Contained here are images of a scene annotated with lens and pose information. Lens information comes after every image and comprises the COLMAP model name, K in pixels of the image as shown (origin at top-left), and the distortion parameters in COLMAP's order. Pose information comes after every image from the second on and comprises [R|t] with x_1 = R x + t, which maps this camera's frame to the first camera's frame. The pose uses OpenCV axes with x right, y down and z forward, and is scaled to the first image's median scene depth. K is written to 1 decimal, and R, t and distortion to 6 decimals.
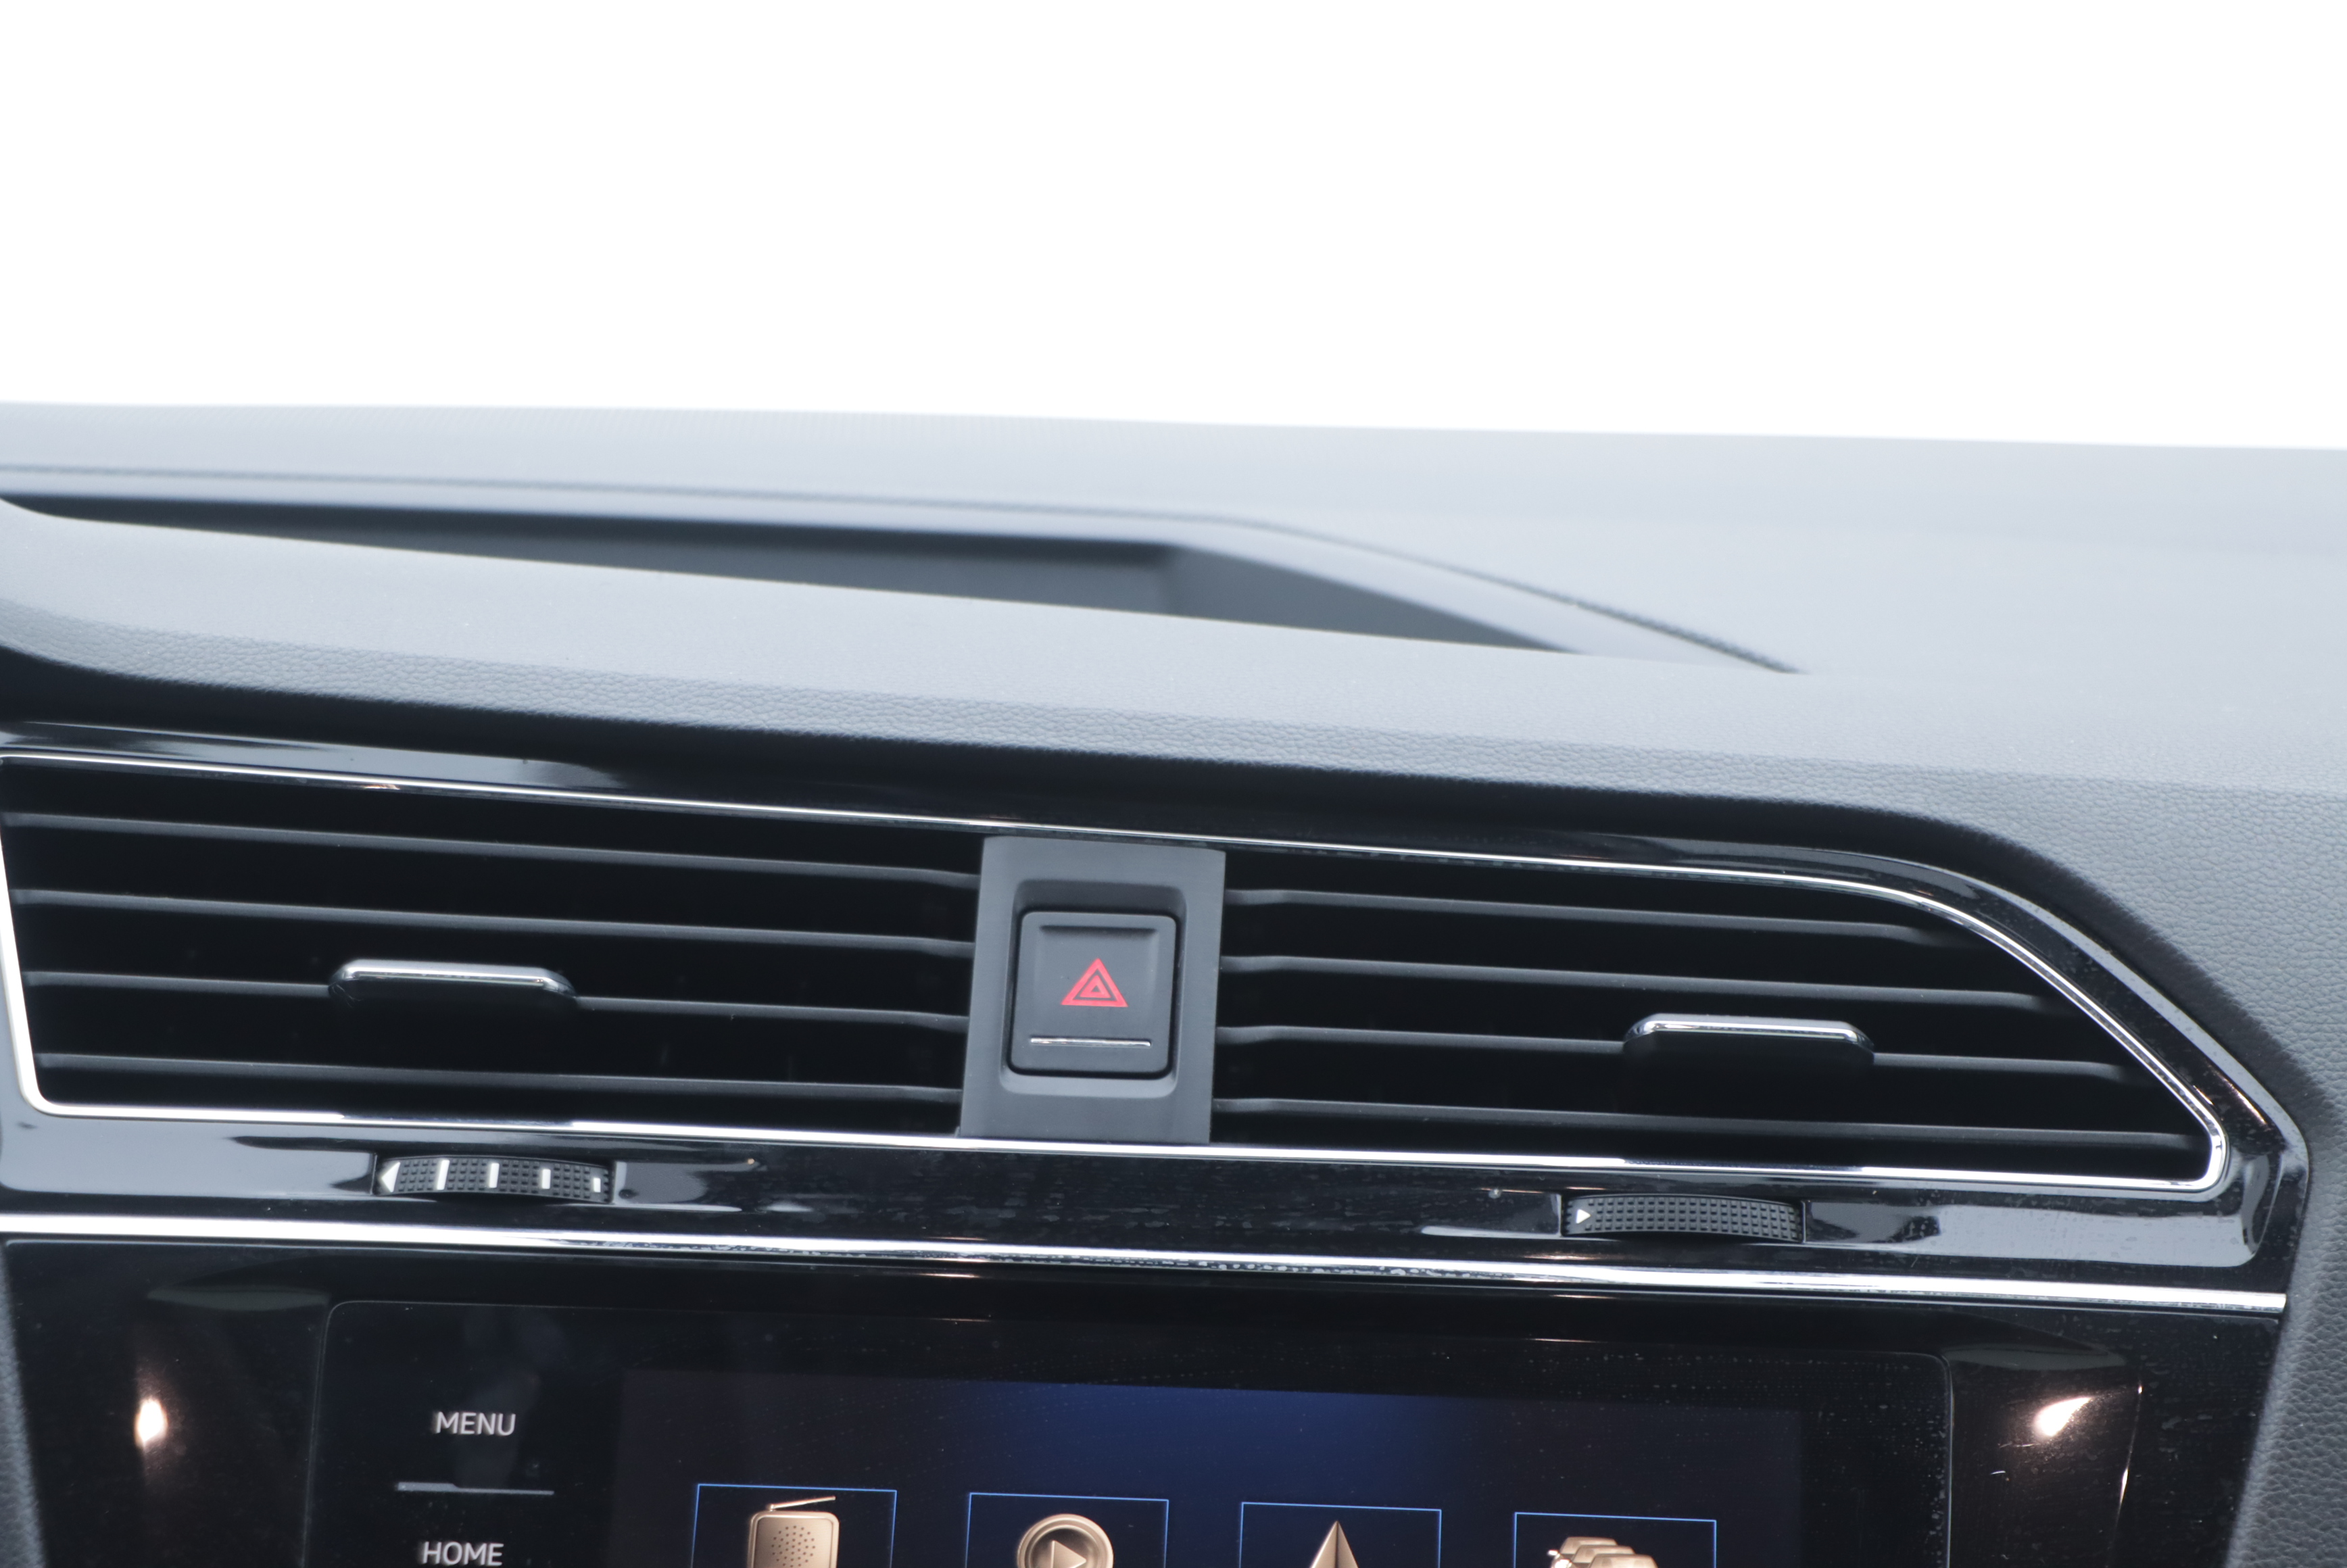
lens RADIAL K [[6890.6, 0, 1194.8], [0, 6890.6, 777.3], [0, 0, 1]] dist [0.376642, 0.000000]
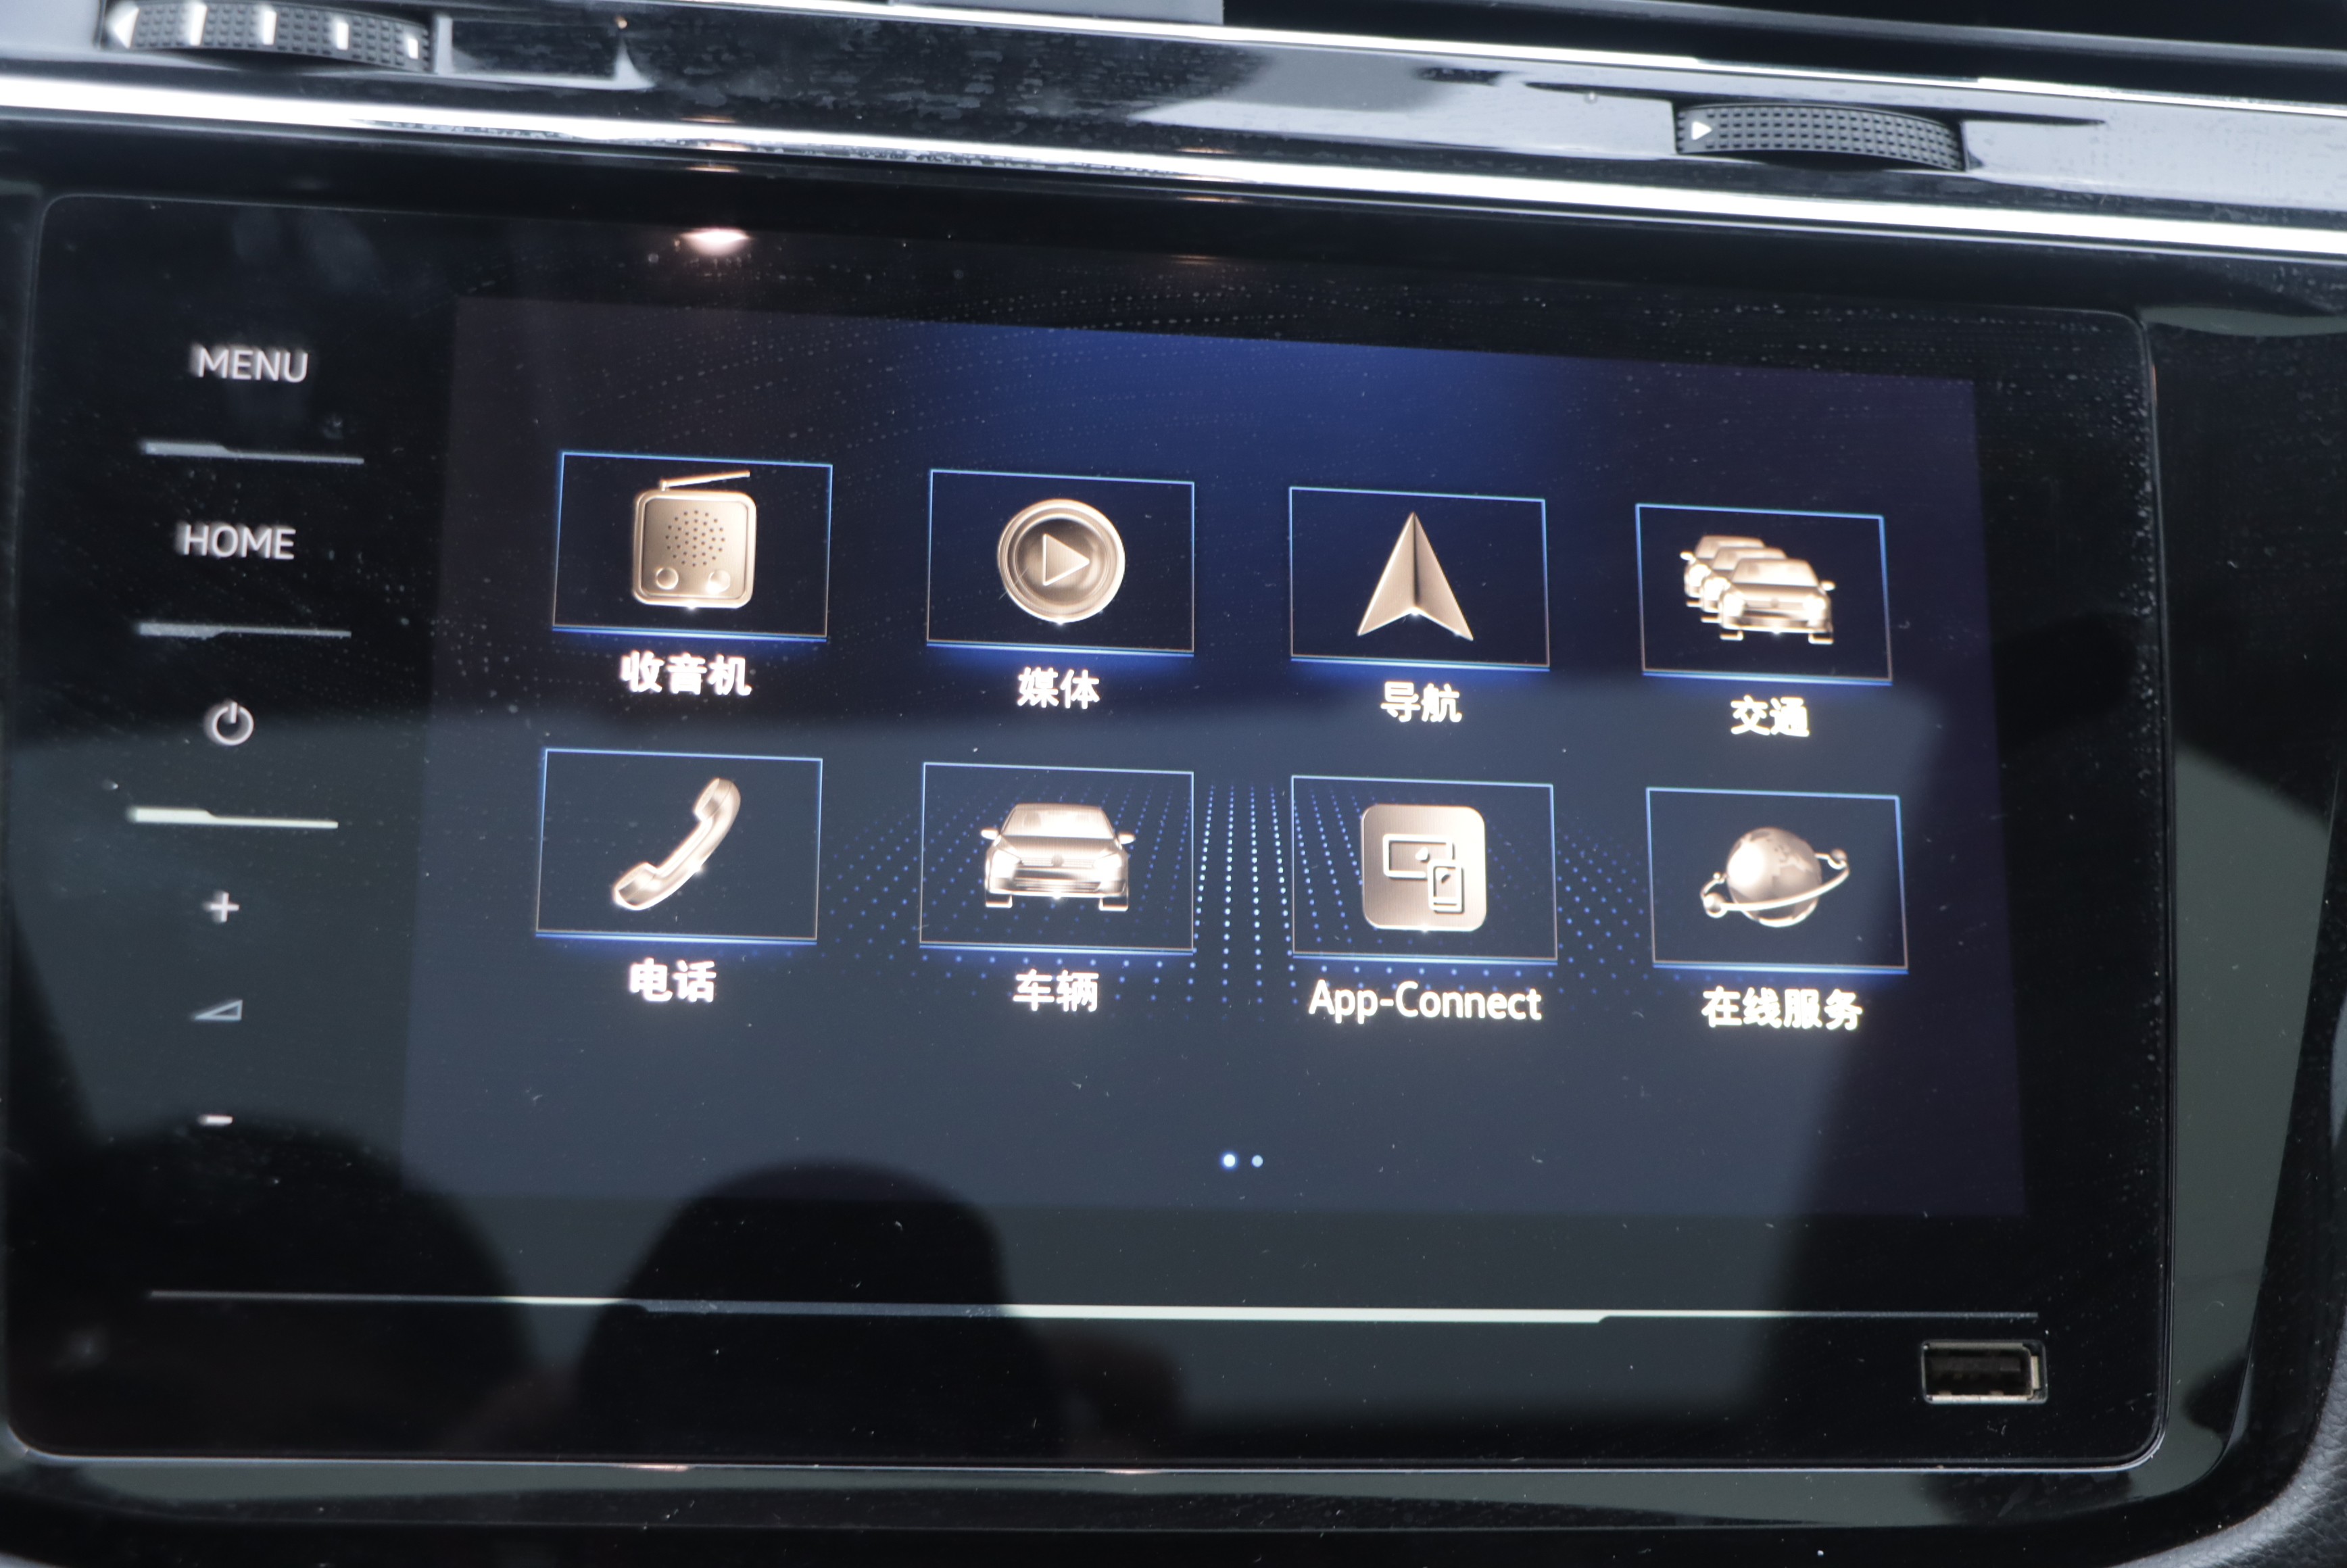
lens RADIAL K [[2895.6, 0, 1180.0], [0, 2895.6, 739.3], [0, 0, 1]] dist [-0.034112, 0.000000]
pose [[0.984335, -0.003886, 0.176267, -0.061044], [-0.033553, 0.977356, 0.208923, 0.064956], [-0.173088, -0.211564, 0.961915, 0.682140]]
